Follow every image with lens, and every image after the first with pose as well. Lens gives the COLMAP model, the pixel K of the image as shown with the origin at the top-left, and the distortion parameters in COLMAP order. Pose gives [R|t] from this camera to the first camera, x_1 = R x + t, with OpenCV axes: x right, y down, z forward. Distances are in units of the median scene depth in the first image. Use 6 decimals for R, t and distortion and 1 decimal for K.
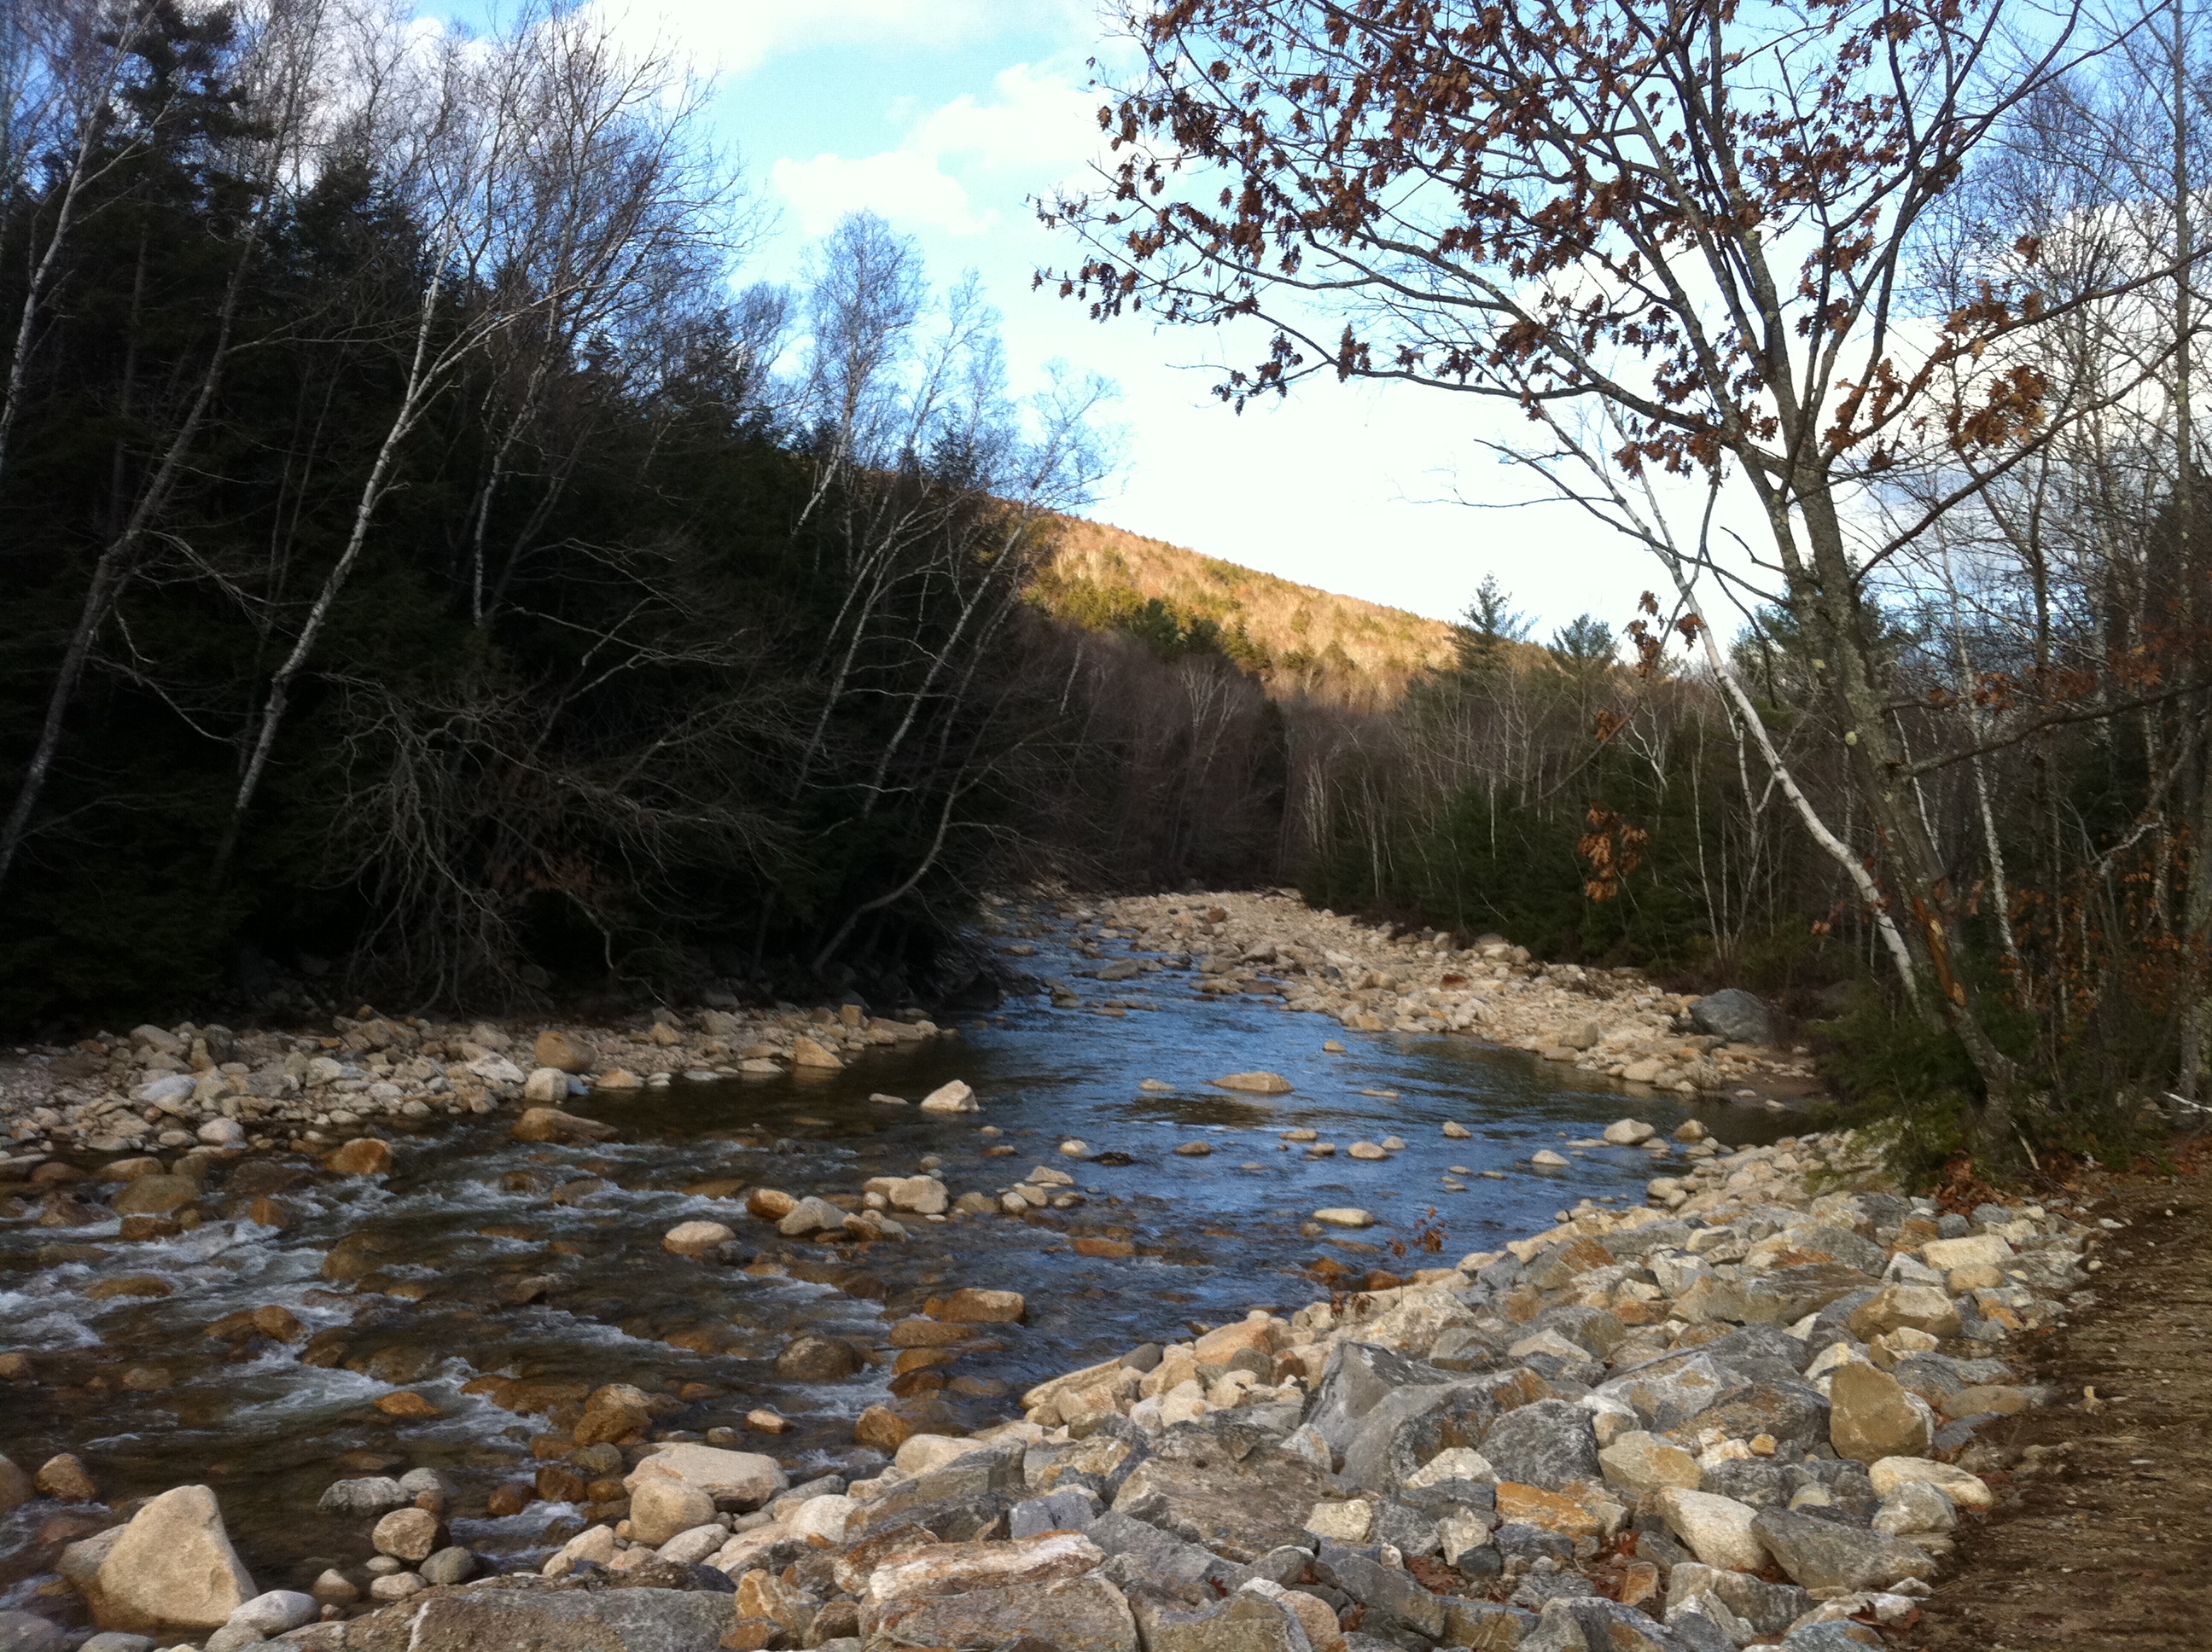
lens RADIAL K [[1984.4, 0, 1113.0], [0, 1984.4, 837.3], [0, 0, 1]] dist [0.040026, -0.120095]
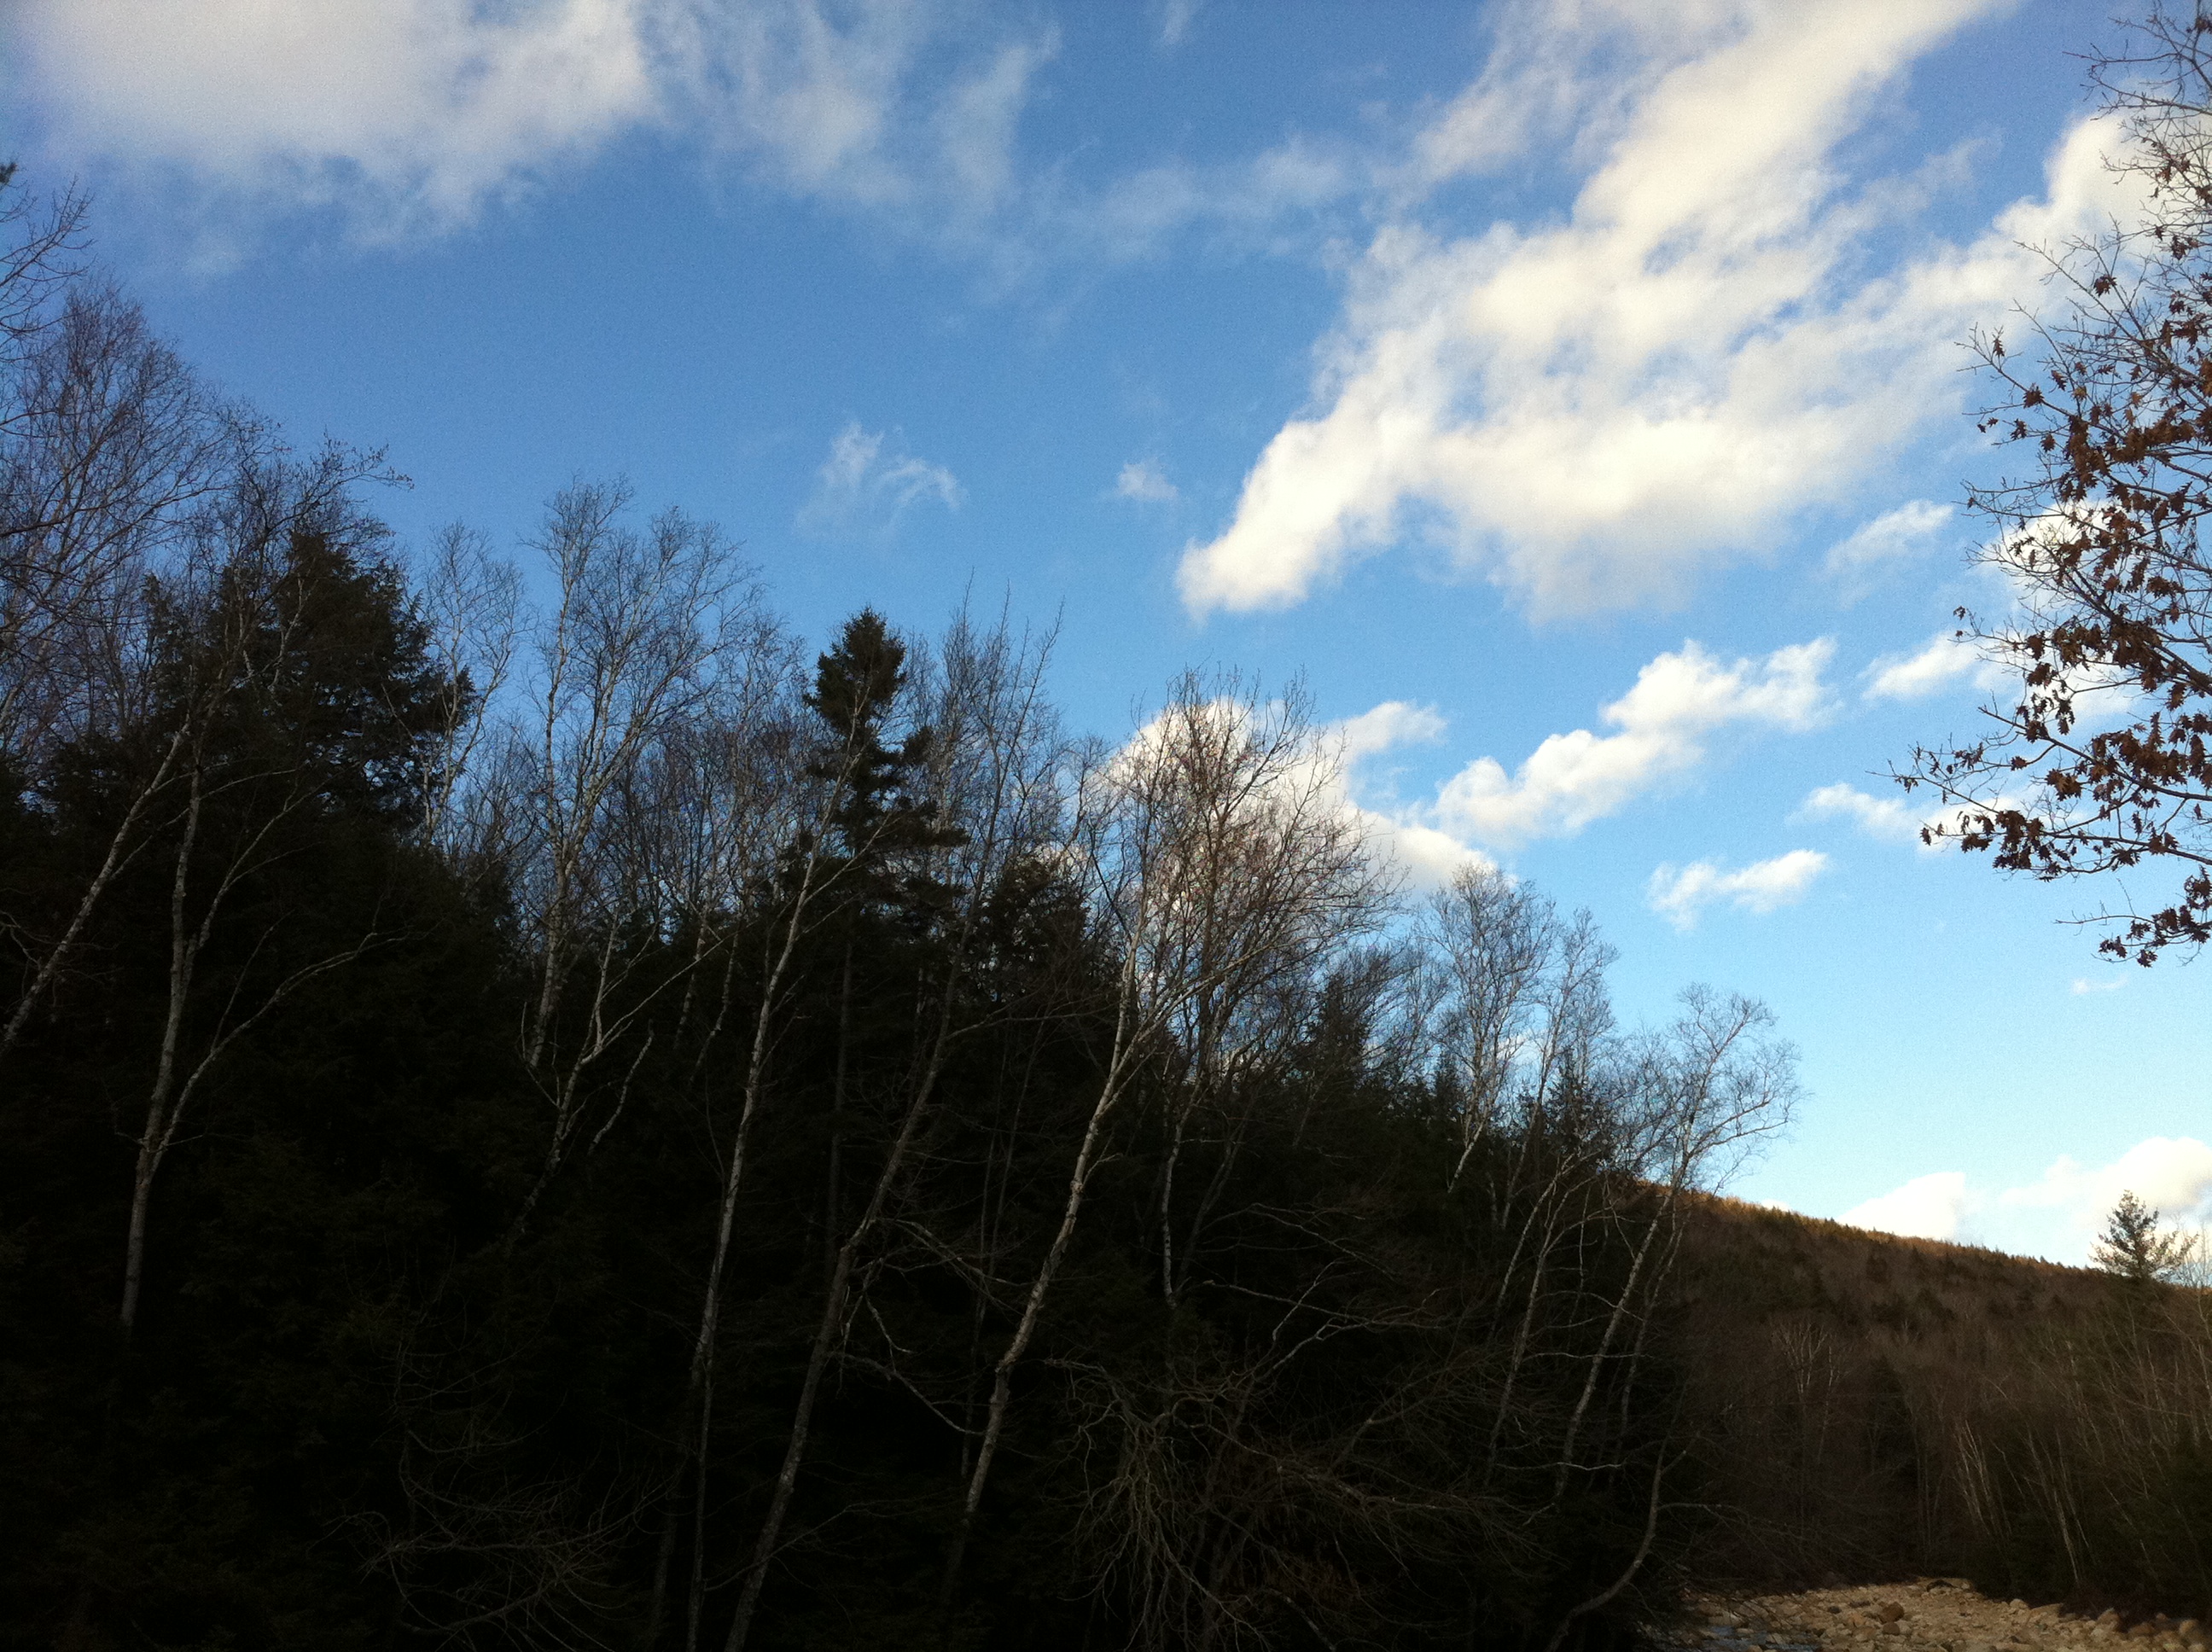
lens RADIAL K [[1984.4, 0, 1112.1], [0, 1984.4, 822.6], [0, 0, 1]] dist [0.040026, -0.120095]
pose [[0.972845, -0.117352, -0.199504, -0.137013], [0.041585, 0.936533, -0.348104, 0.009042], [0.227693, 0.330354, 0.915981, 0.048147]]
